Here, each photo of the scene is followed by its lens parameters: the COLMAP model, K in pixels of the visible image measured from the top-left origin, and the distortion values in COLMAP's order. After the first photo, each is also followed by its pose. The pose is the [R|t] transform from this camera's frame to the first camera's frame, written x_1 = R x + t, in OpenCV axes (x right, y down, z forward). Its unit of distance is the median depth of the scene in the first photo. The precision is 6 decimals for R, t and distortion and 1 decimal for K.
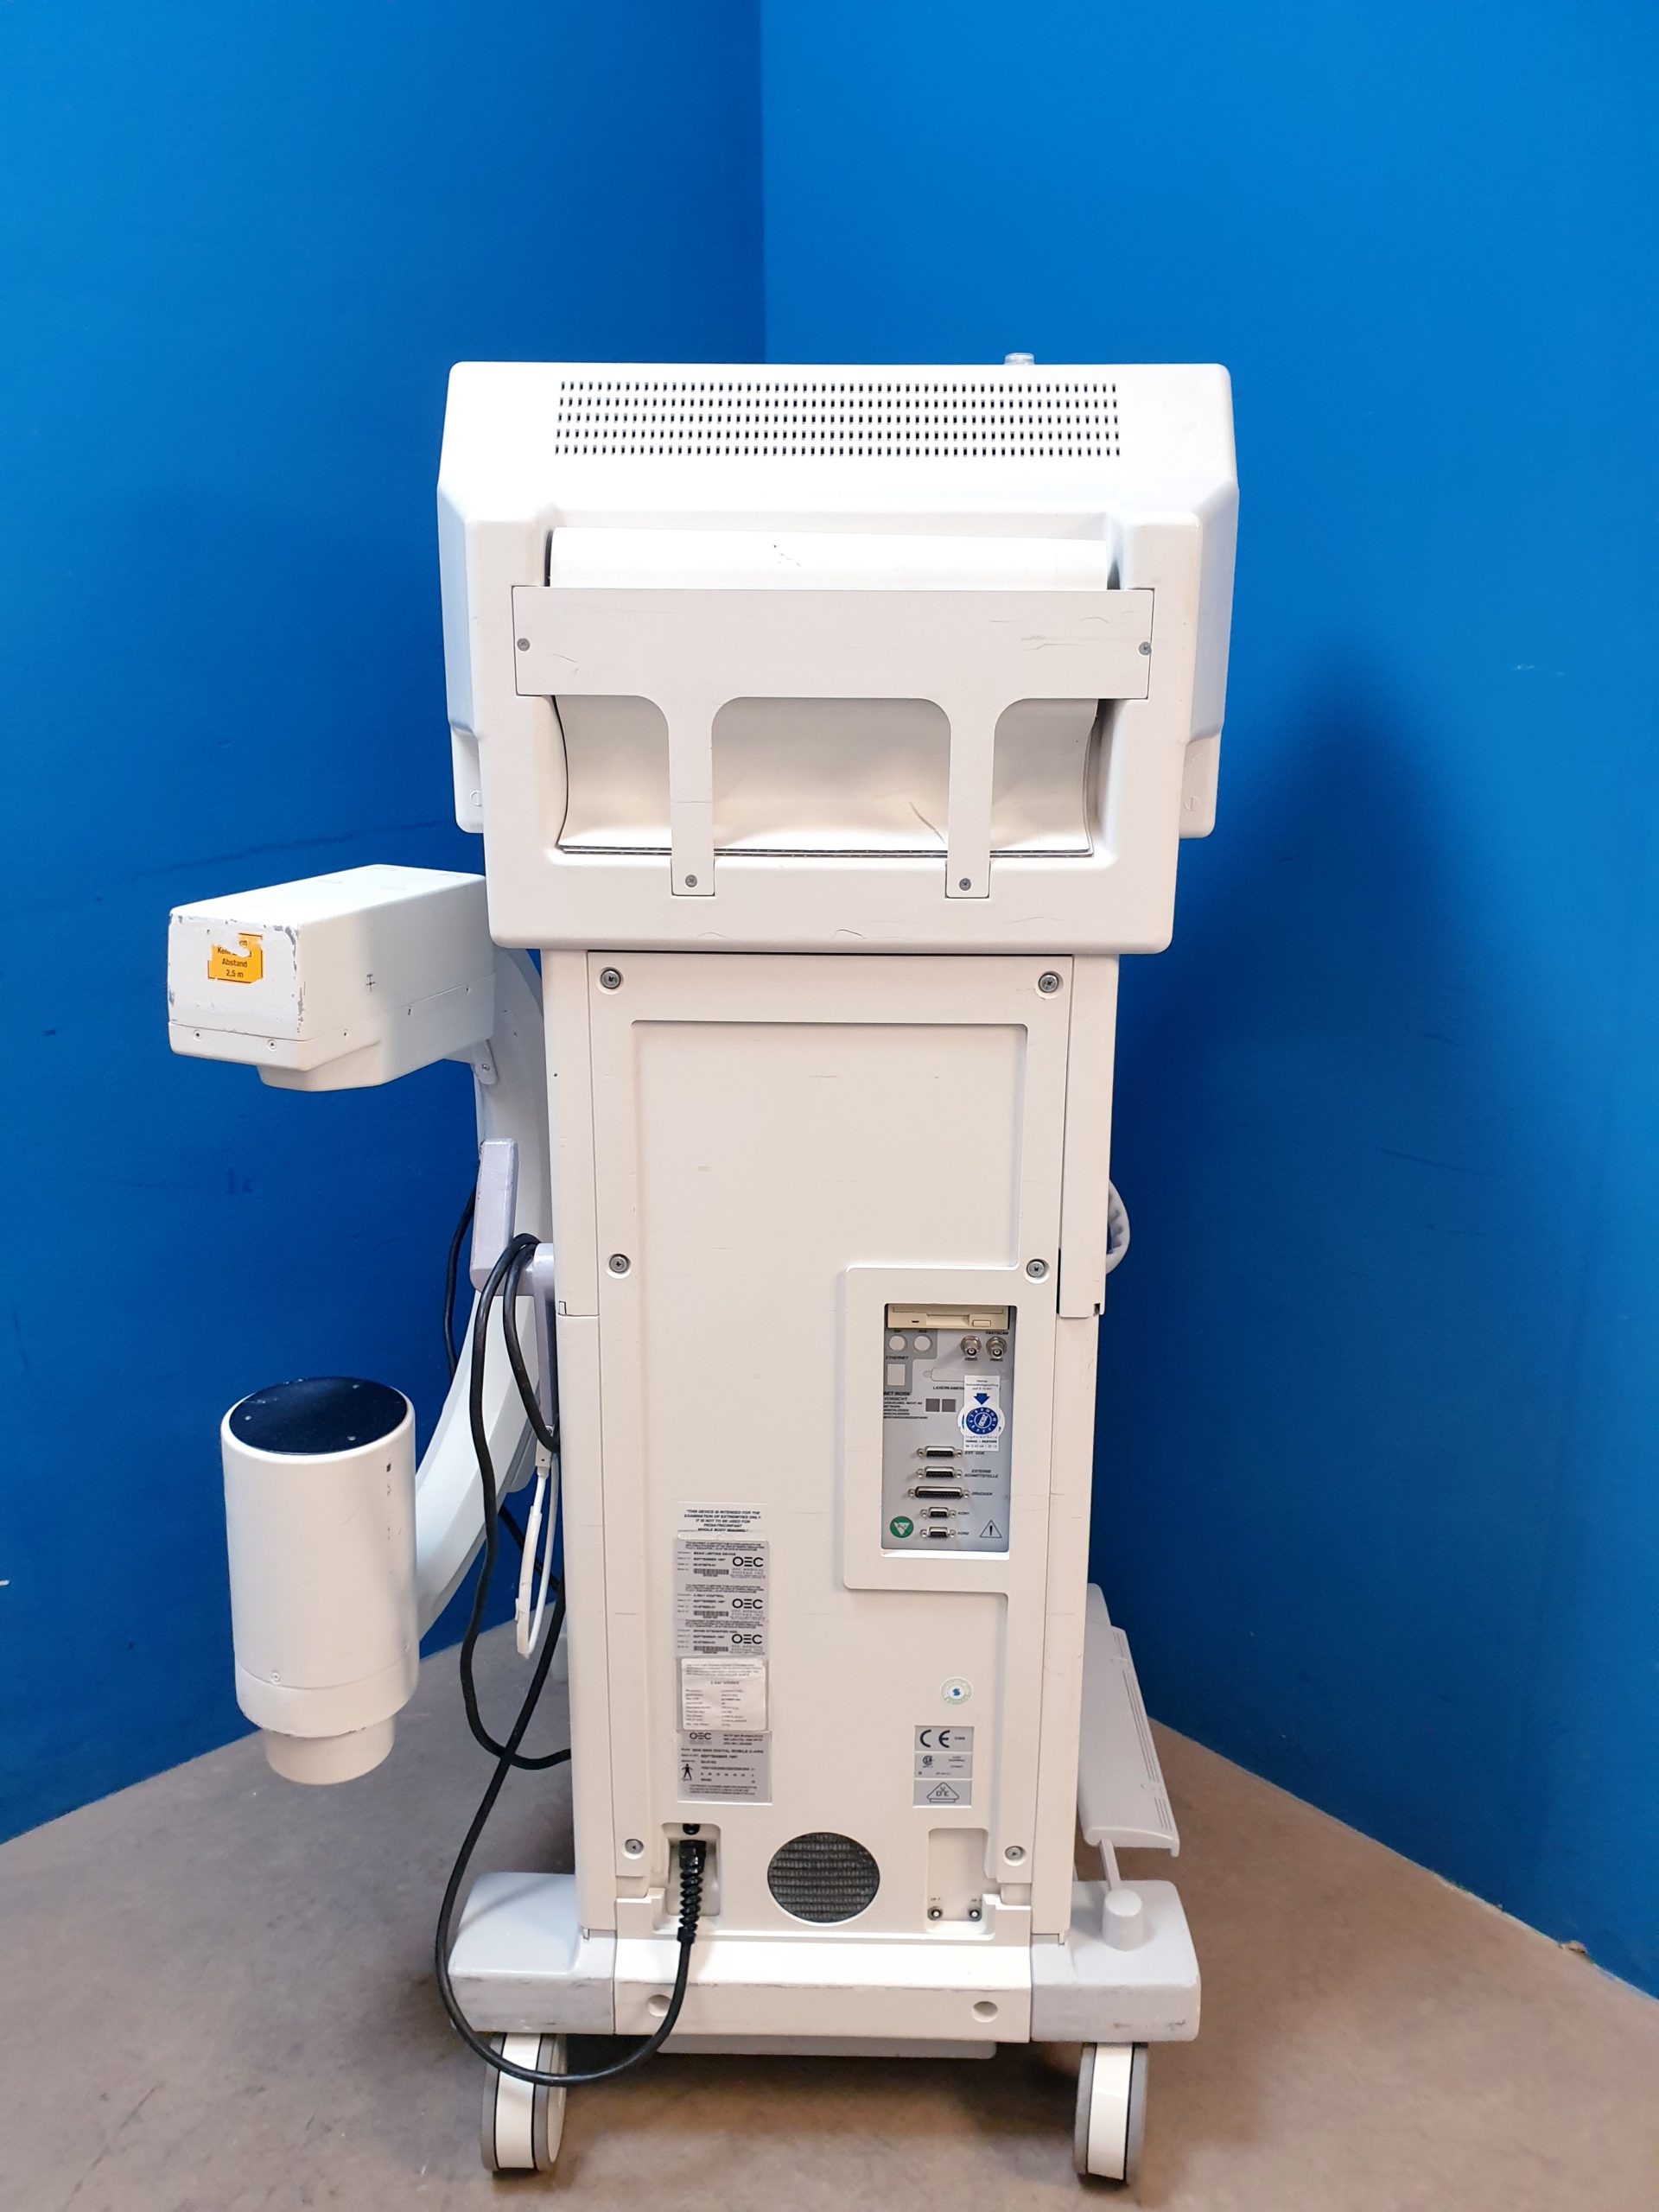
lens RADIAL K [[1708.9, 0, 823.0], [0, 1708.9, 1114.7], [0, 0, 1]] dist [0.023392, -0.005828]
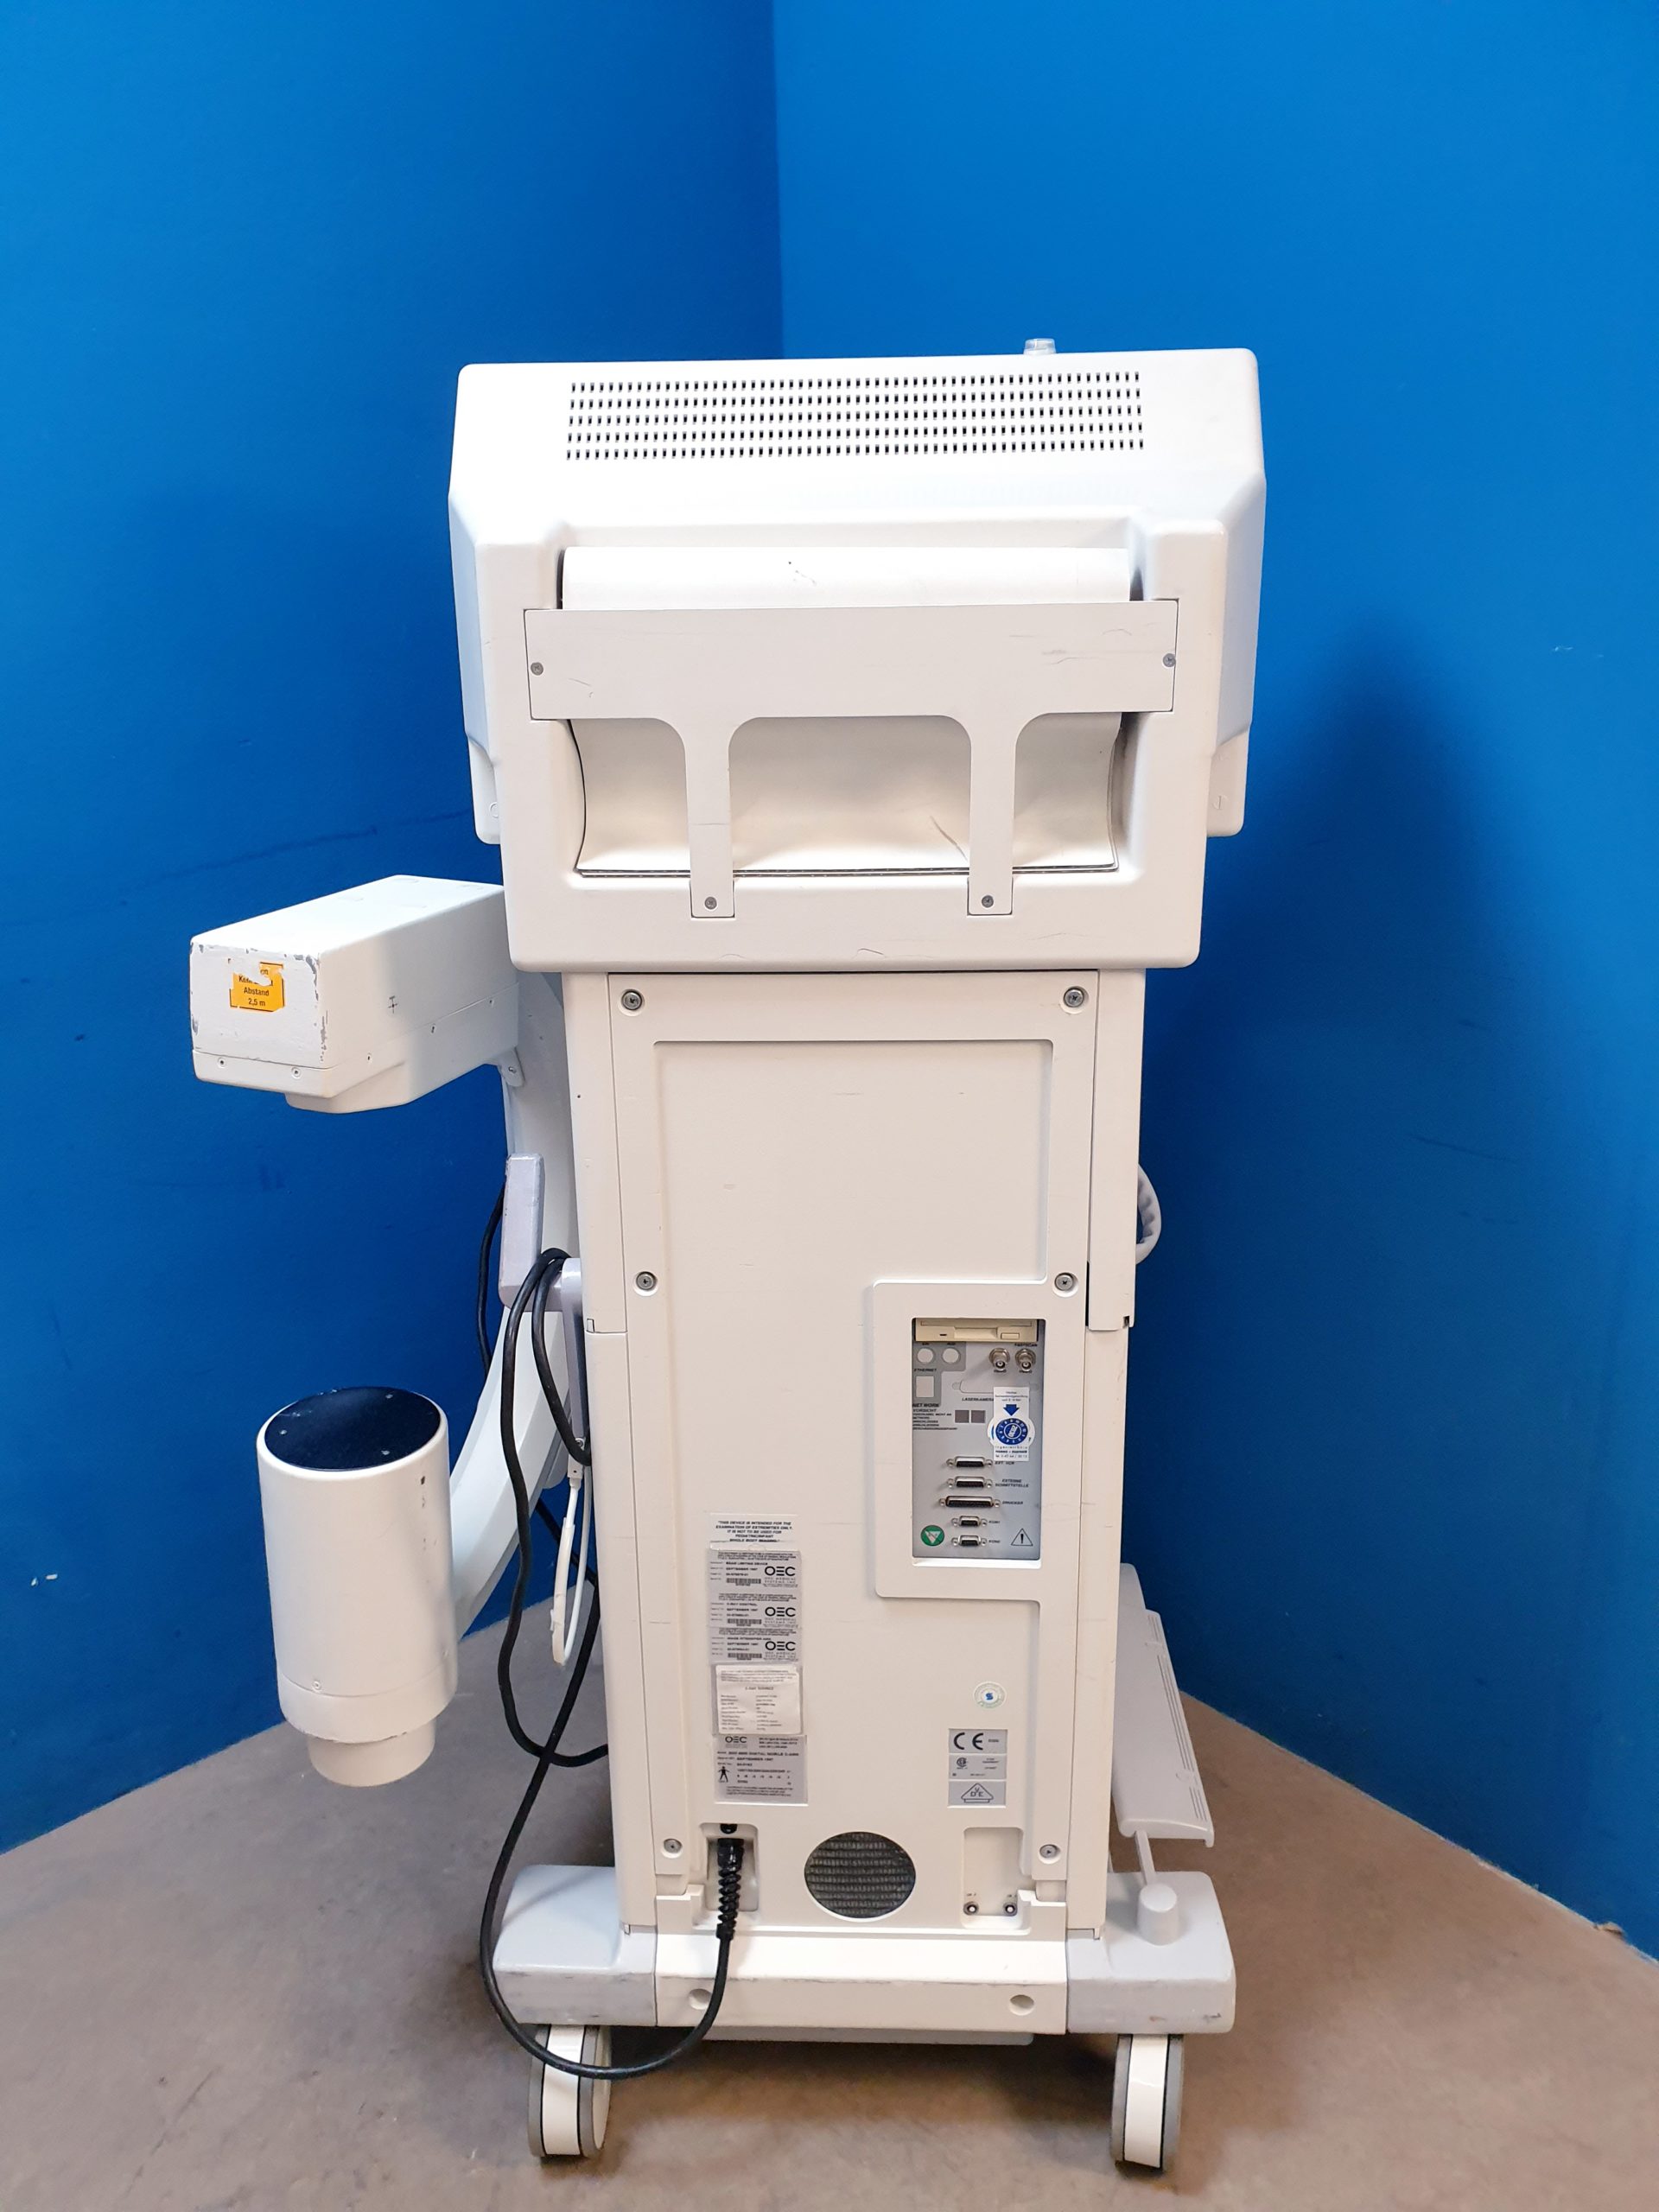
lens RADIAL K [[1708.9, 0, 823.0], [0, 1708.9, 1114.7], [0, 0, 1]] dist [0.023392, -0.005828]
pose [[0.999680, -0.013610, -0.021300, 0.006340], [0.014401, 0.999195, 0.037437, -0.043416], [0.020773, -0.037732, 0.999072, 0.006063]]
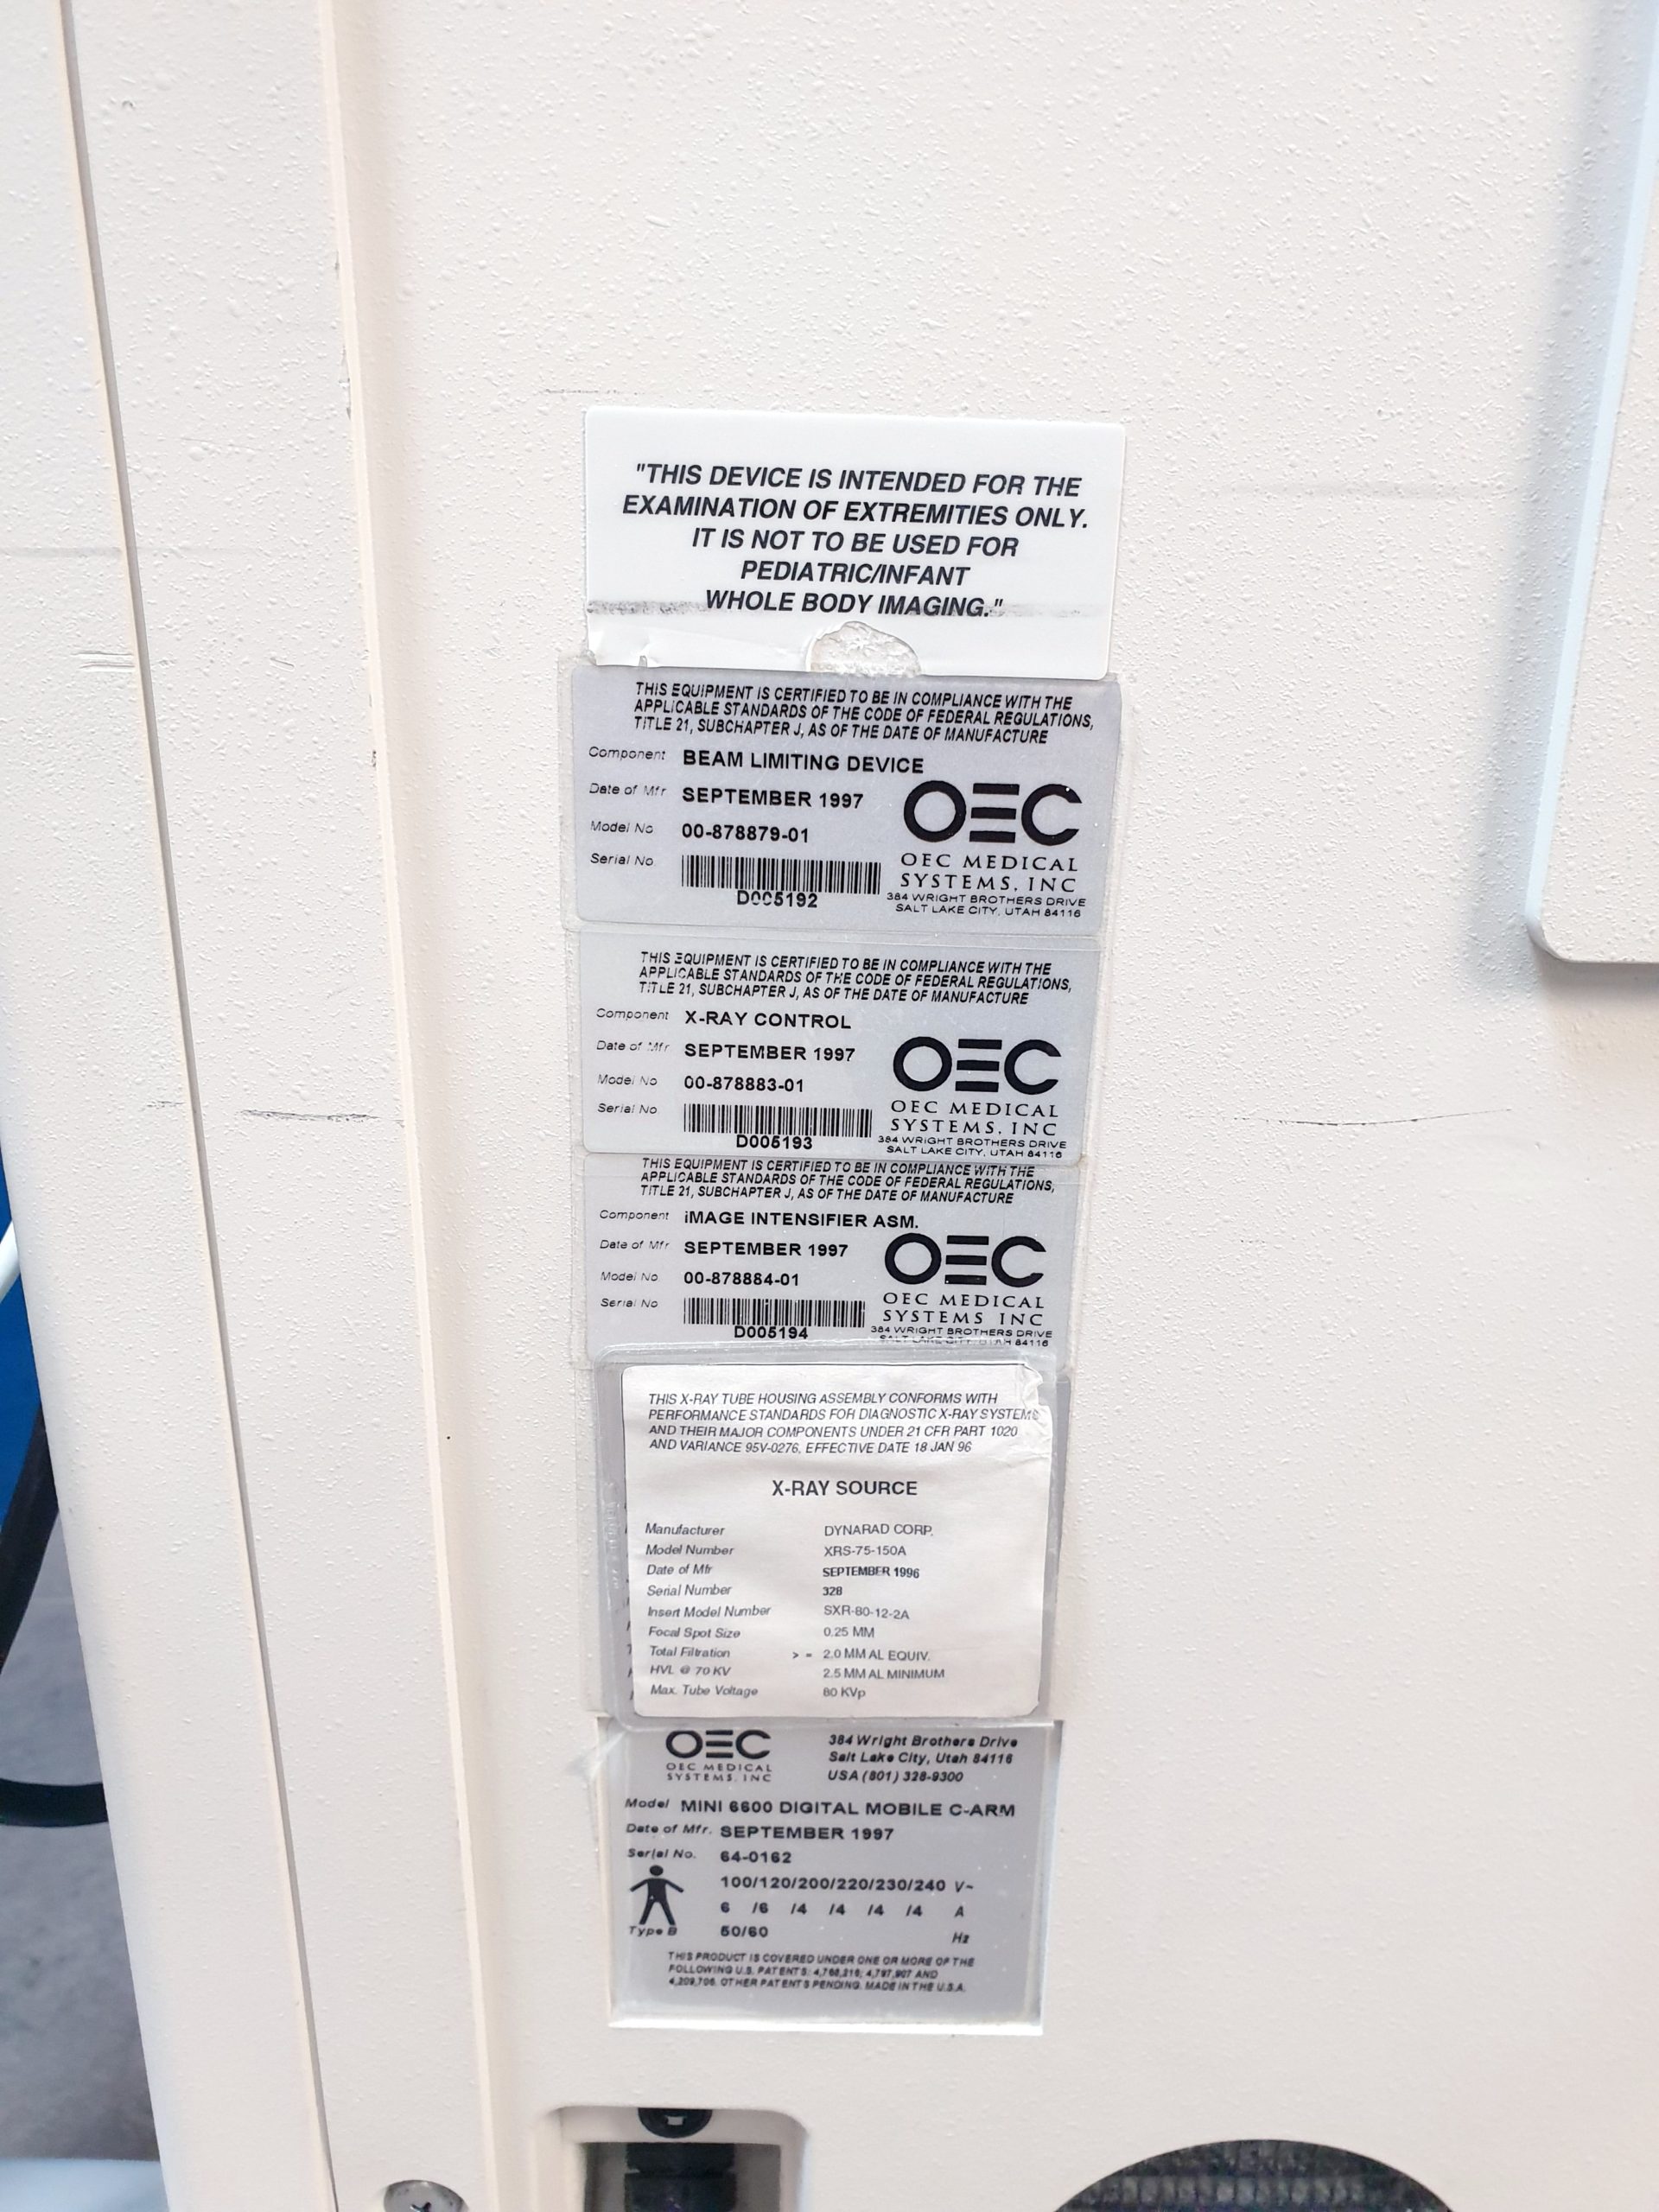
lens RADIAL K [[1686.1, 0, 838.5], [0, 1686.1, 1126.0], [0, 0, 1]] dist [0.019347, -0.005976]
pose [[0.999681, 0.000197, 0.025262, -0.063249], [-0.002073, 0.997235, 0.074277, 0.277471], [-0.025178, -0.074306, 0.996918, 0.815351]]
